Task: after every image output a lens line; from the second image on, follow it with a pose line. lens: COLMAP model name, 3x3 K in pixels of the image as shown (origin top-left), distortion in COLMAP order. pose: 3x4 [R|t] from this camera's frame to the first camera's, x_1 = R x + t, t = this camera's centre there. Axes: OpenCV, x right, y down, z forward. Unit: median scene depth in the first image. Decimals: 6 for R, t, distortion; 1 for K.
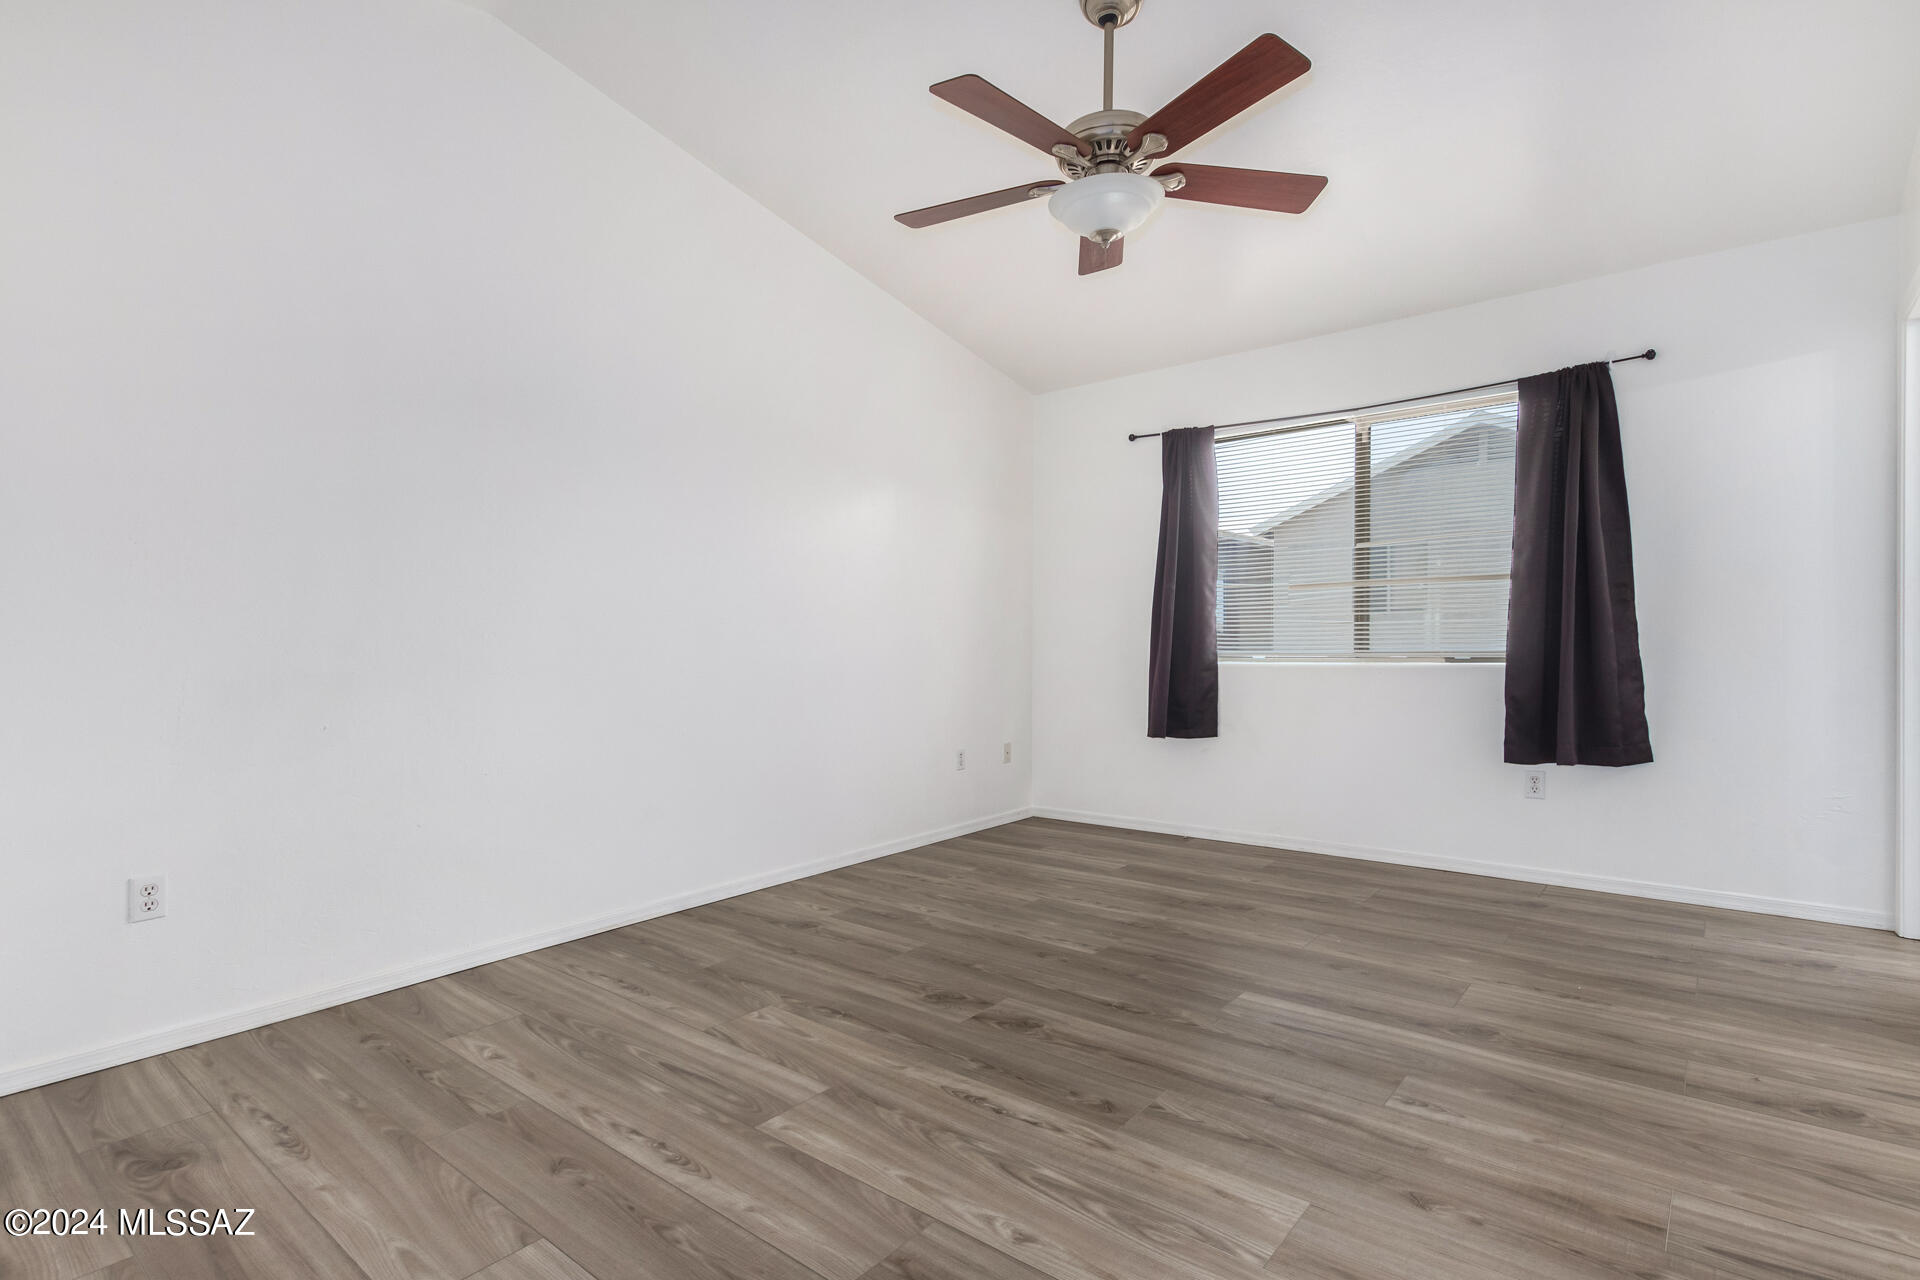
lens RADIAL K [[944.8, 0, 957.0], [0, 944.8, 639.5], [0, 0, 1]] dist [0.001837, 0.000138]
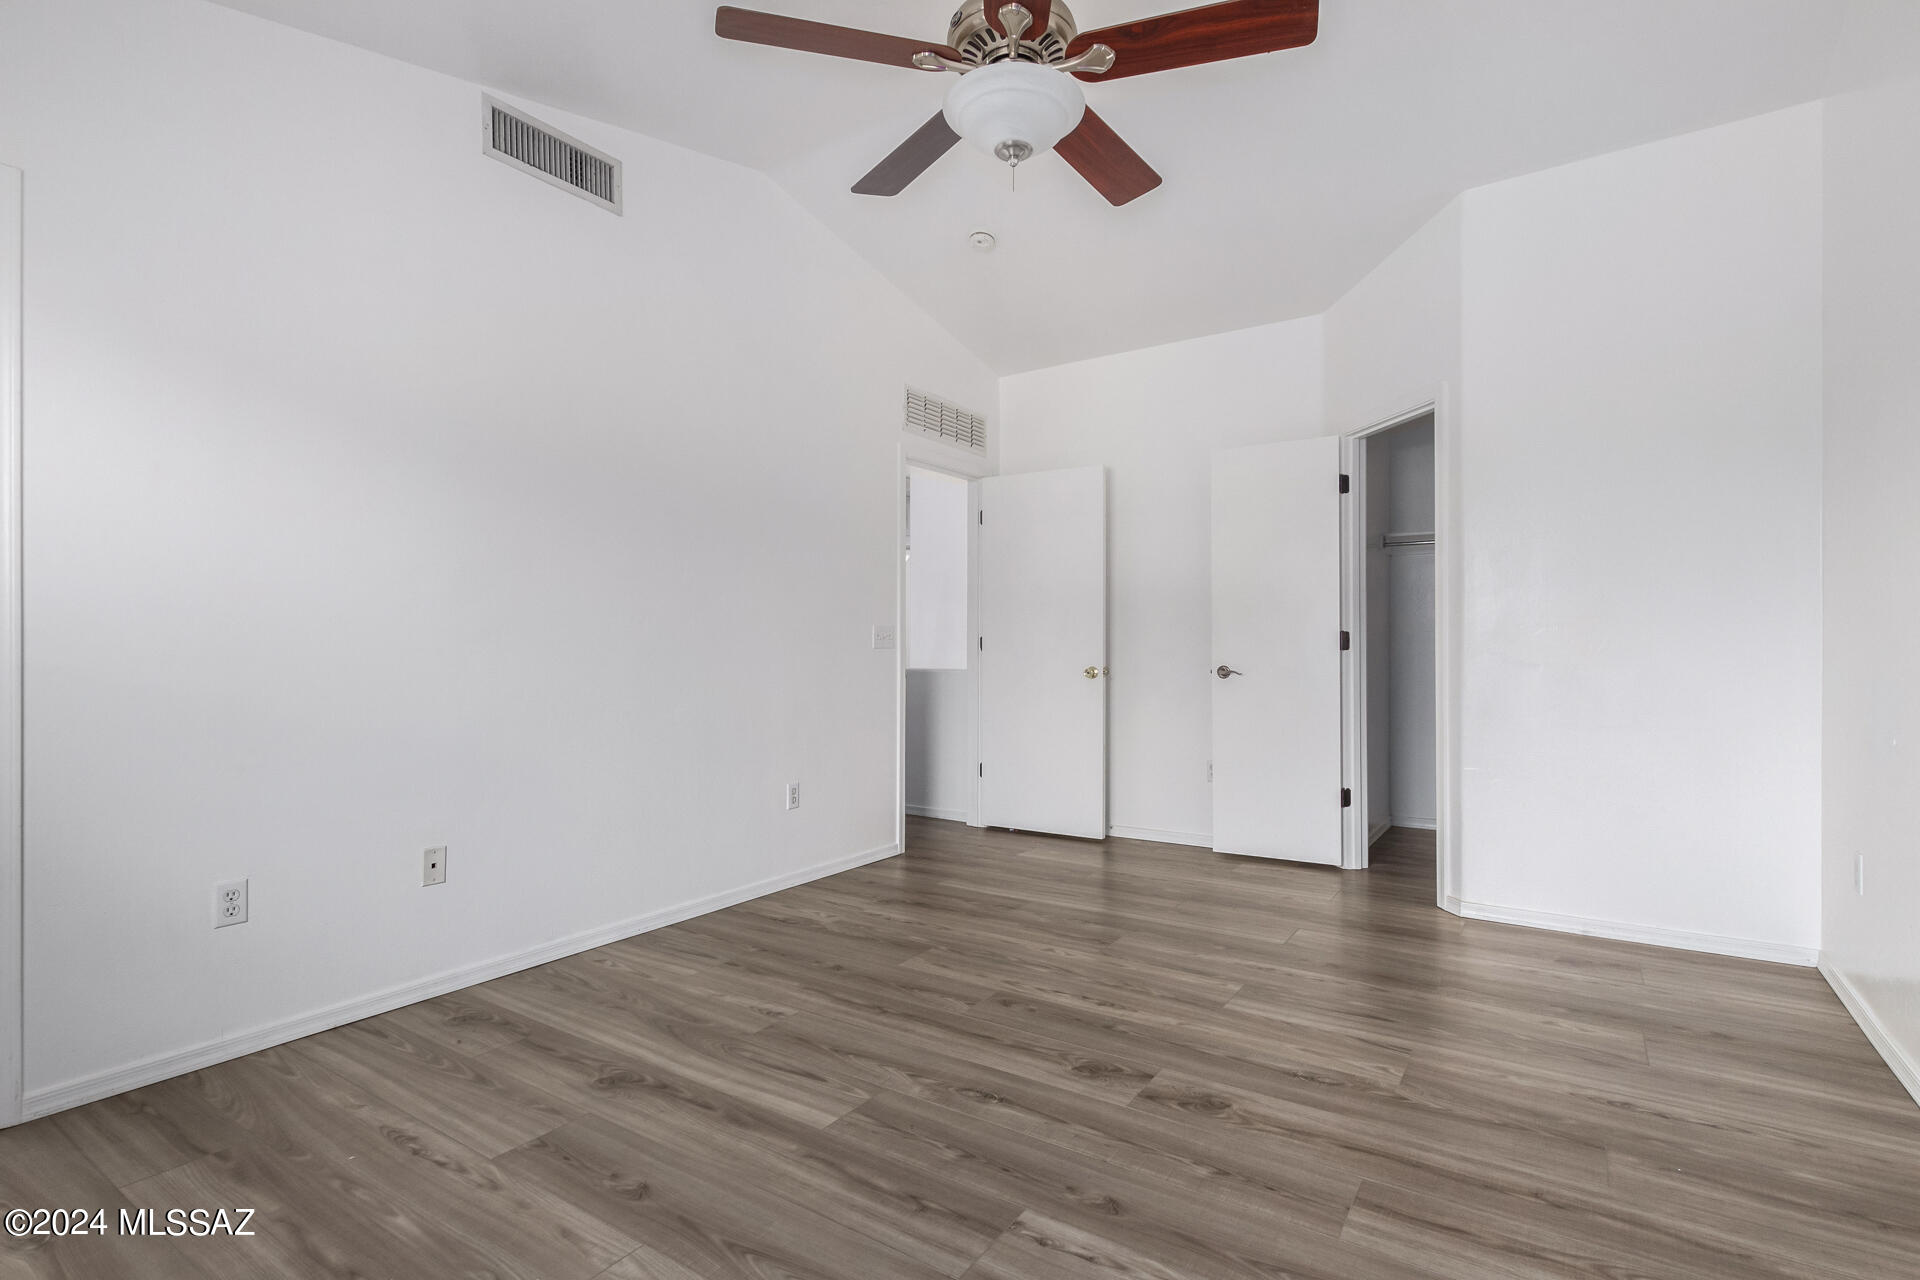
lens RADIAL K [[944.8, 0, 960.3], [0, 944.8, 643.7], [0, 0, 1]] dist [0.001837, 0.000138]
pose [[-0.995064, 0.016005, -0.097941, 0.321775], [0.016722, 0.999839, -0.006508, -0.010015], [0.097821, -0.008114, -0.995171, 2.161198]]
